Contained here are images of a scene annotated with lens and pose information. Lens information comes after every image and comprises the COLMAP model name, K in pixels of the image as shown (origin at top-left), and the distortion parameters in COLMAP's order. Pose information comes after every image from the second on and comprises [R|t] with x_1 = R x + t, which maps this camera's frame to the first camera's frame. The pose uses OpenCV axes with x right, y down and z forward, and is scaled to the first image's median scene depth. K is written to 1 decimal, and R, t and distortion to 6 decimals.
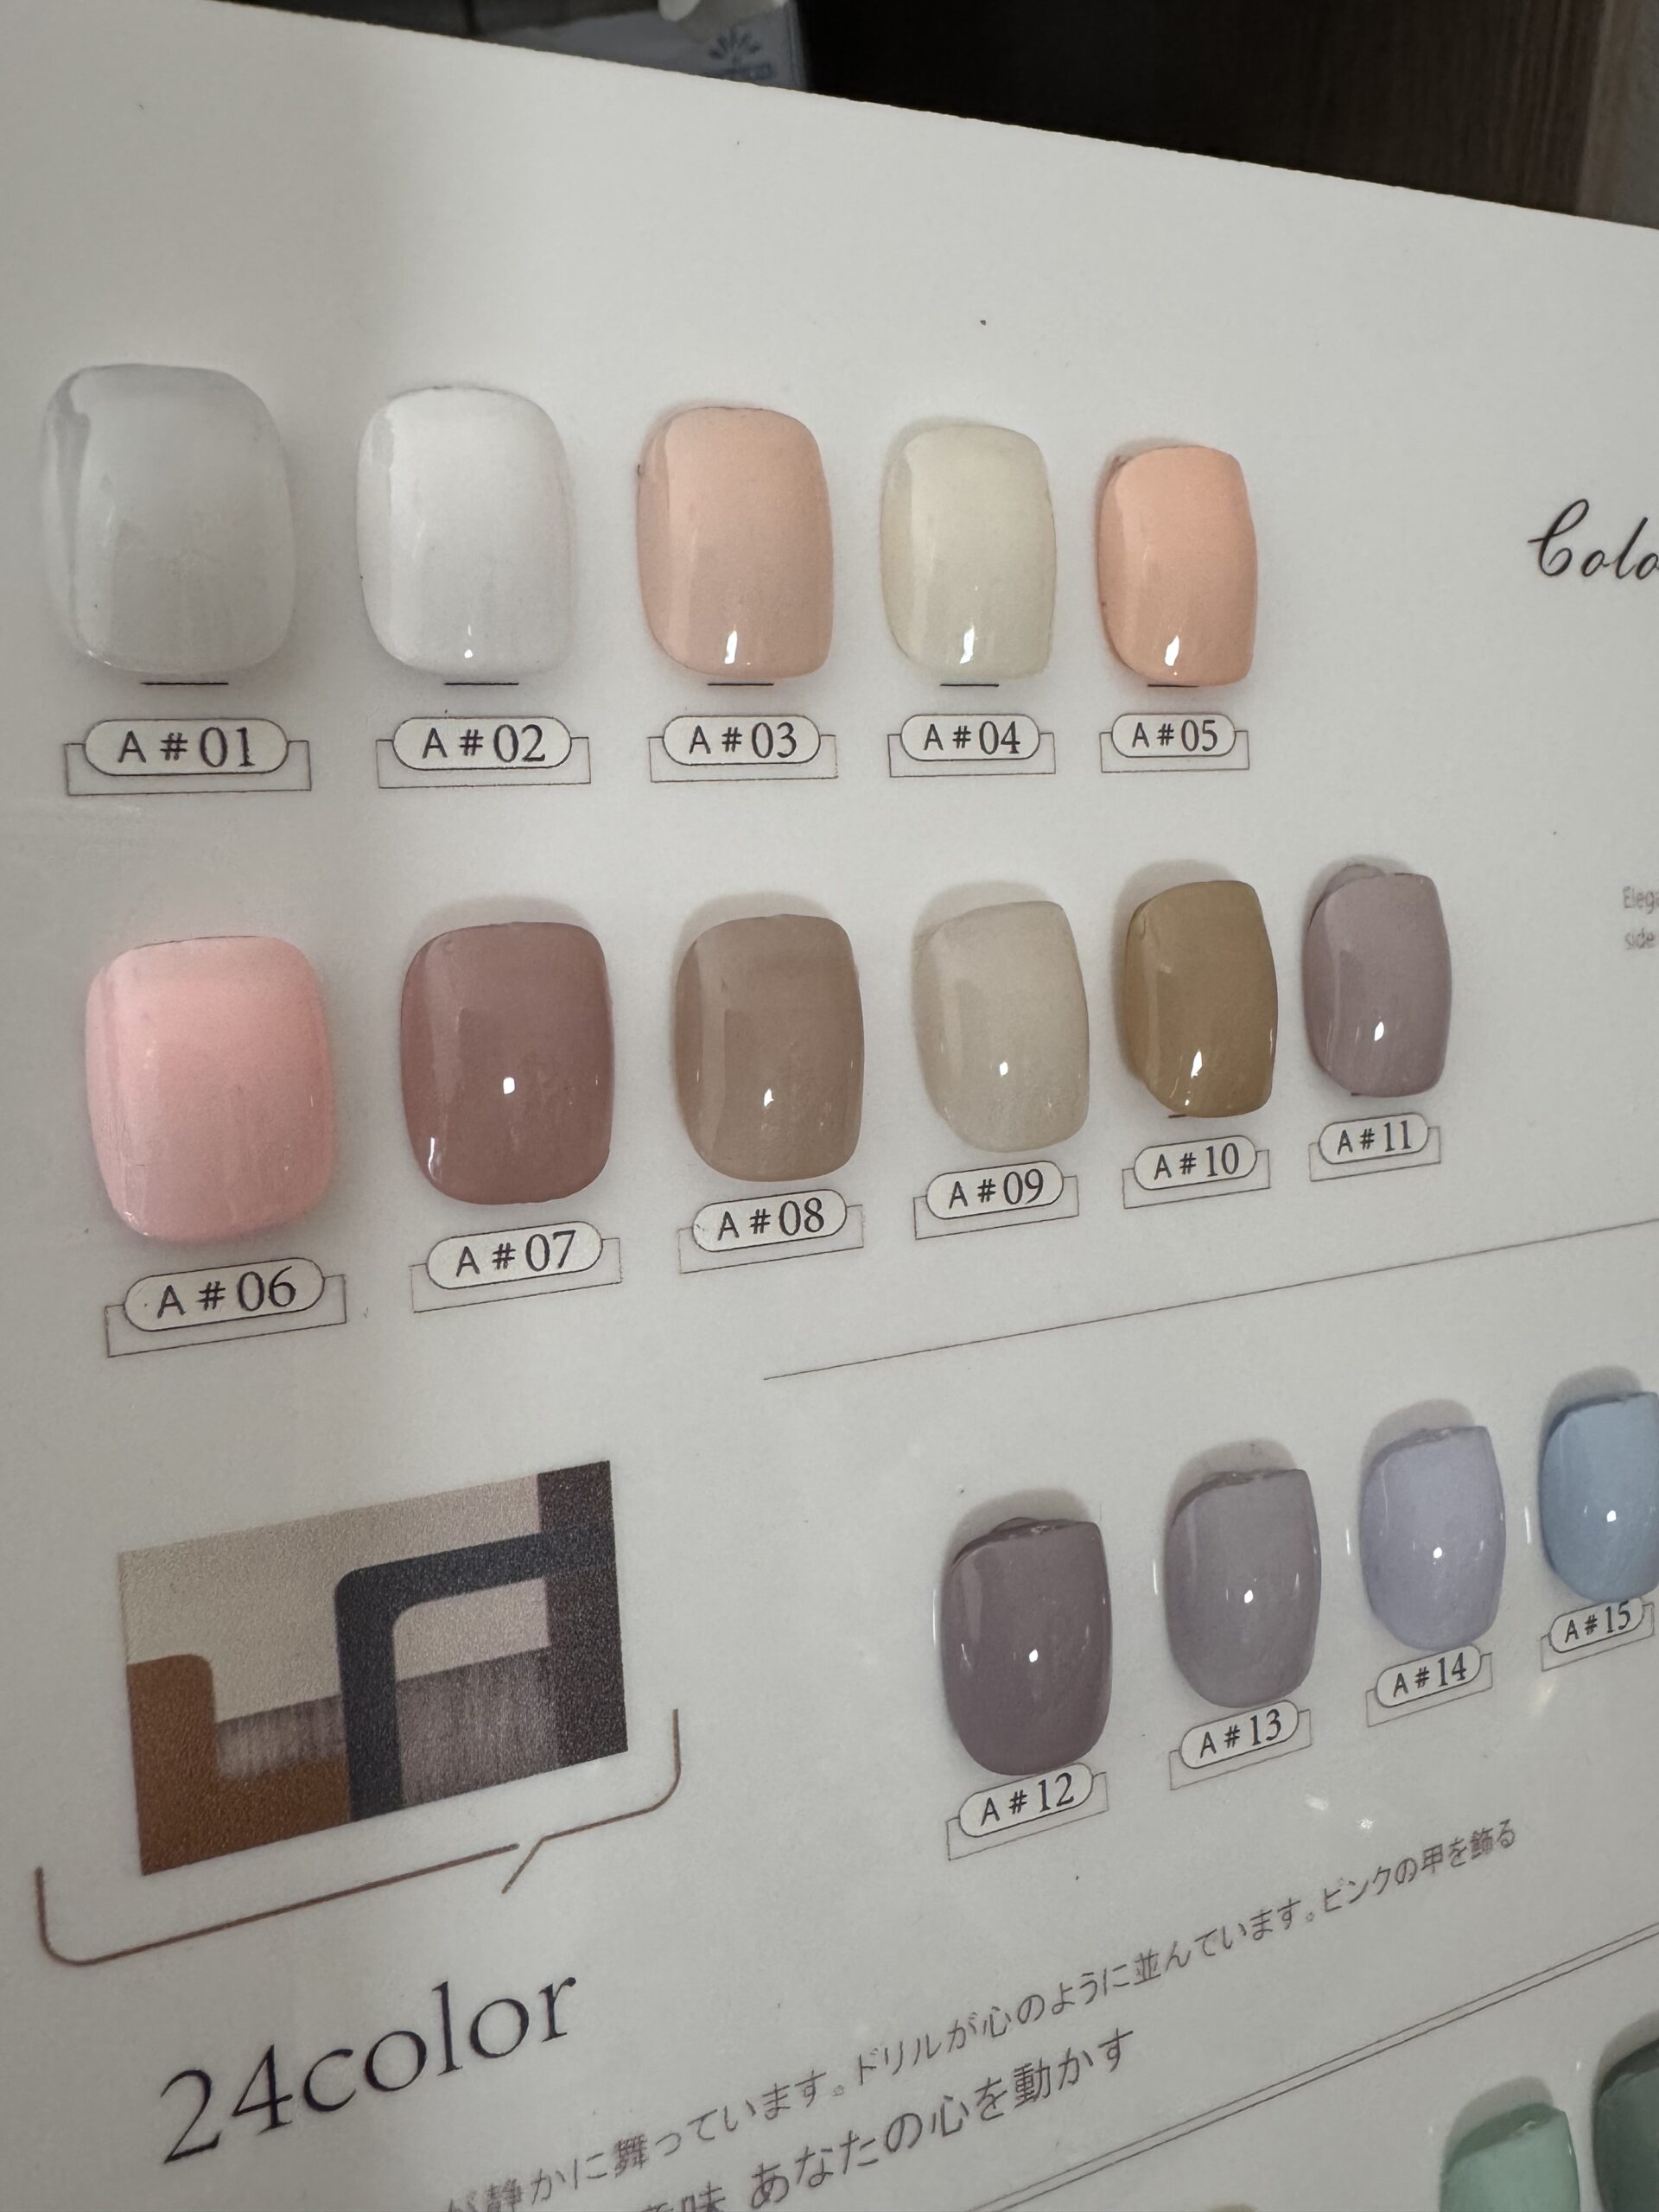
lens RADIAL K [[1560.0, 0, 825.9], [0, 1560.0, 981.3], [0, 0, 1]] dist [-0.005336, -0.000205]
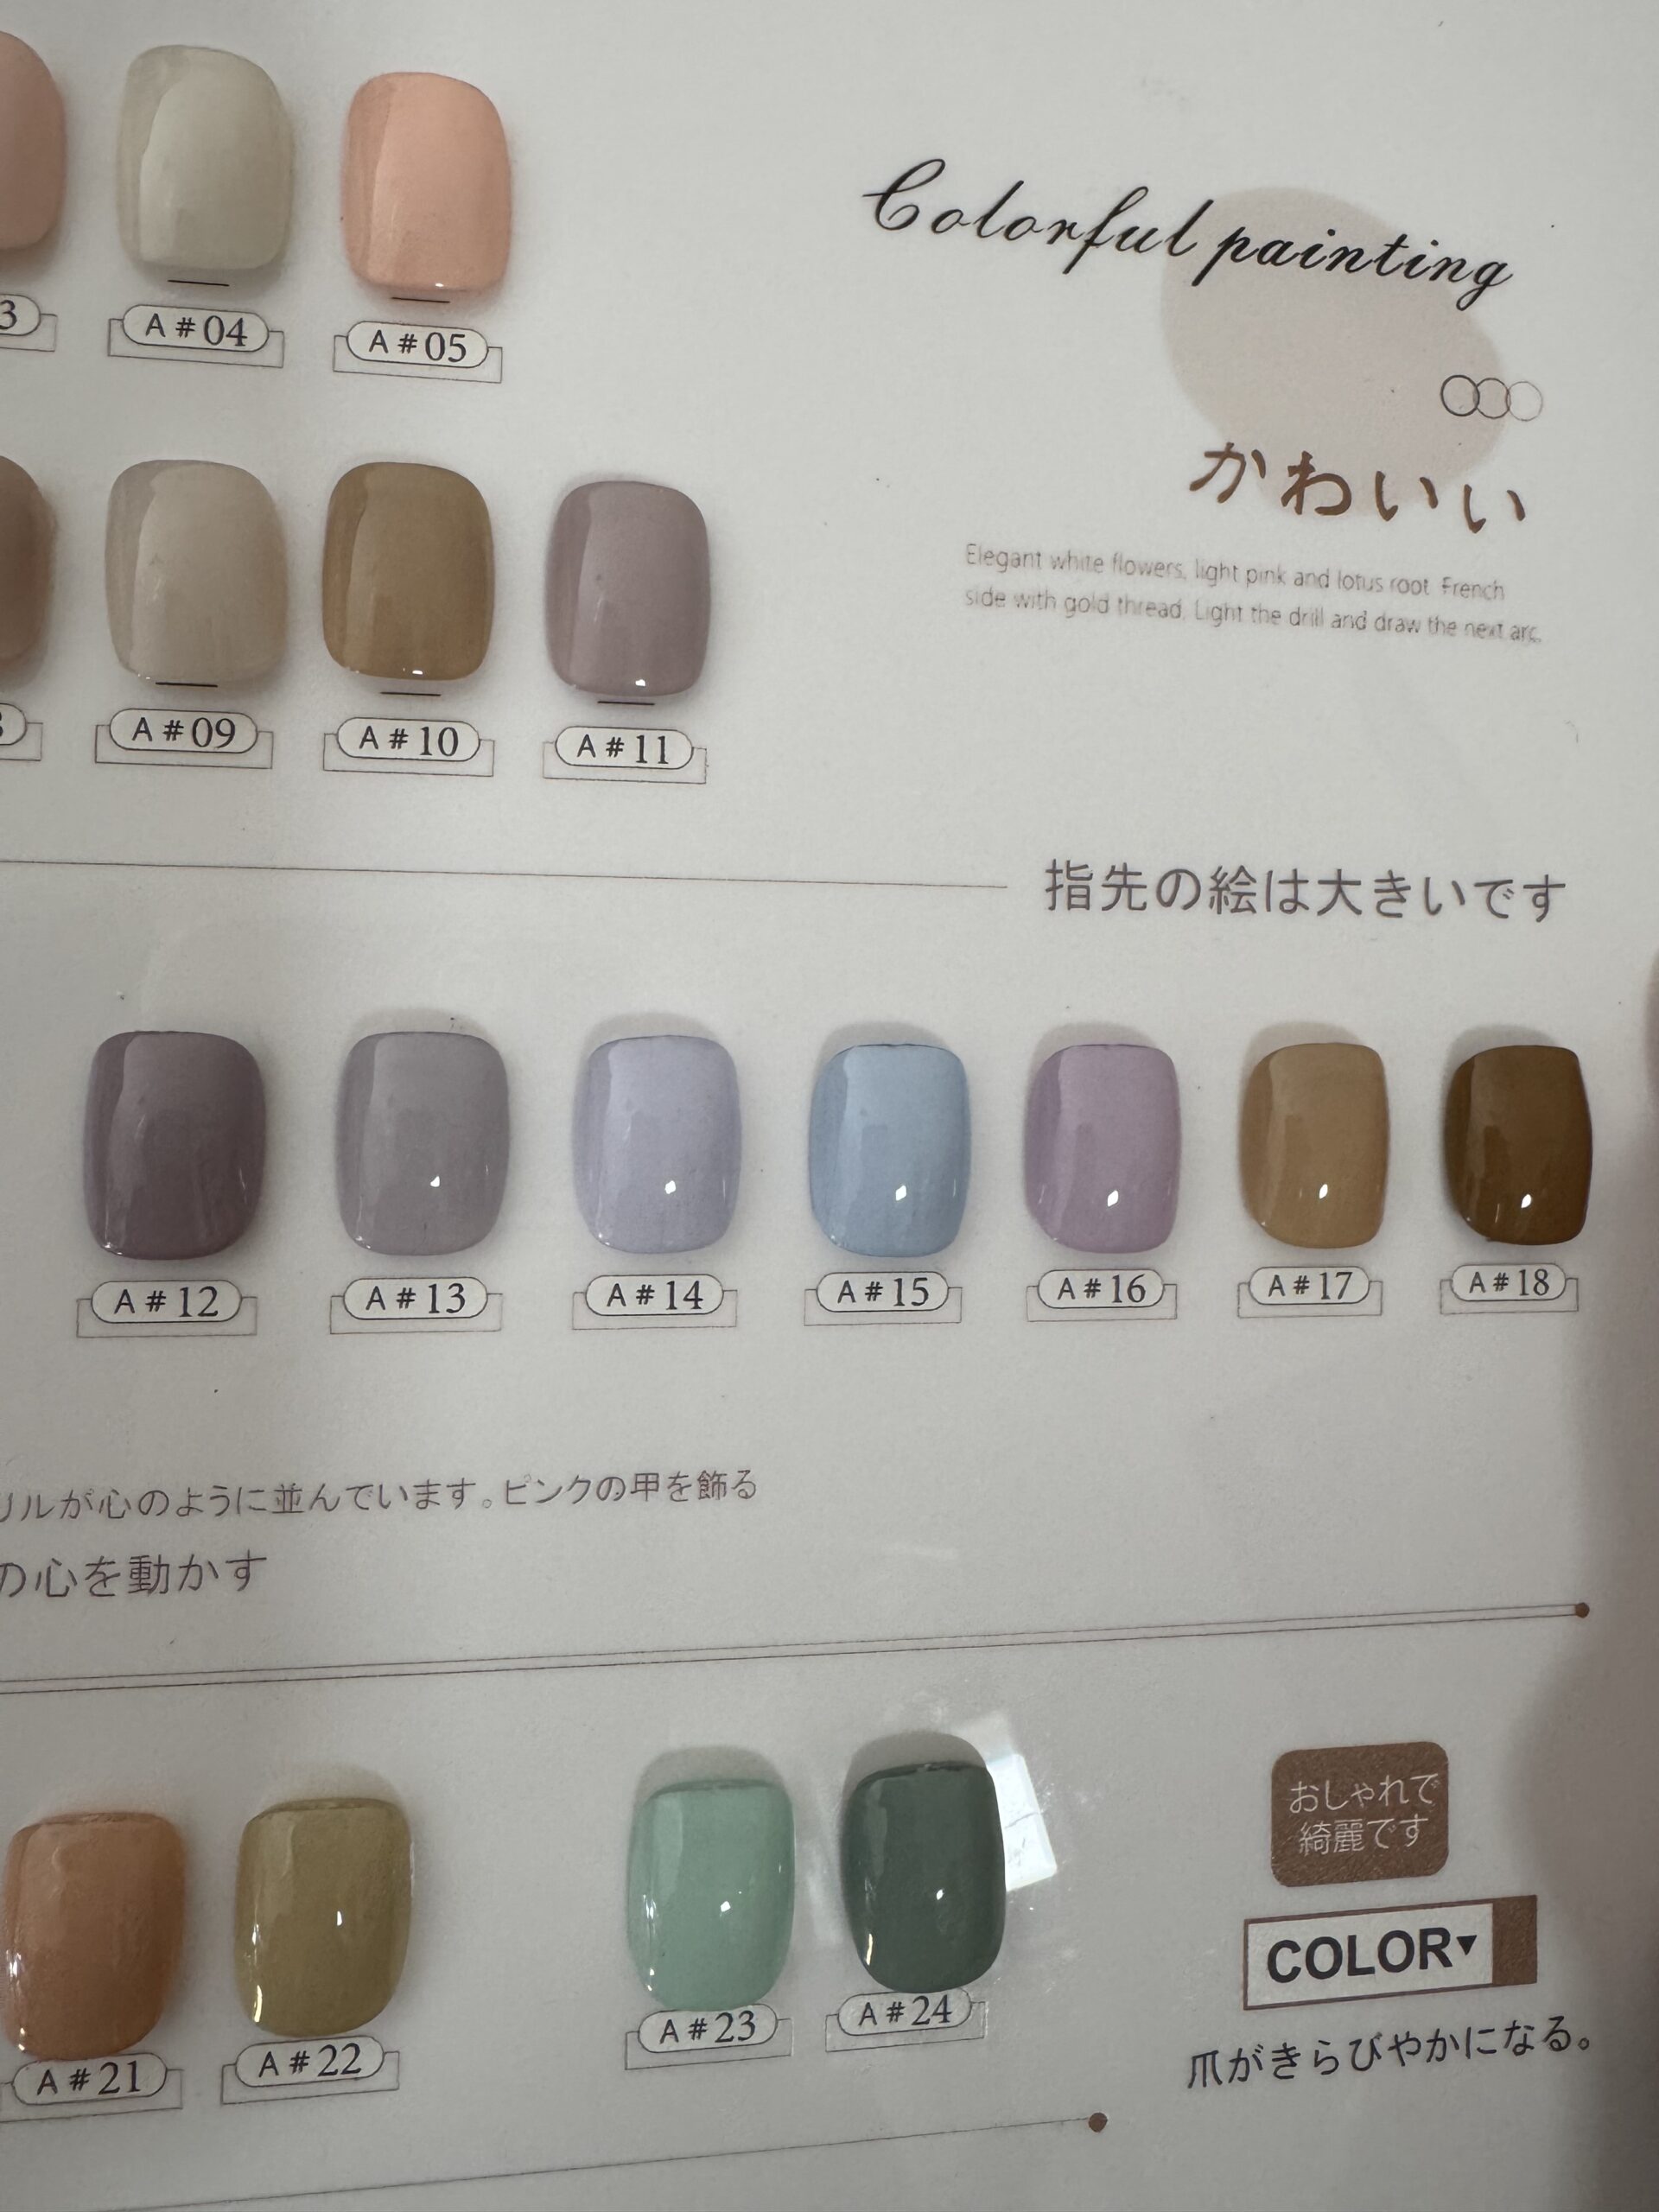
lens RADIAL K [[1560.0, 0, 825.9], [0, 1560.0, 981.3], [0, 0, 1]] dist [-0.005336, -0.000205]
pose [[0.968574, 0.061484, -0.241006, 0.780492], [-0.077120, 0.995449, -0.055984, 0.318301], [0.236467, 0.072811, 0.968908, 0.051614]]
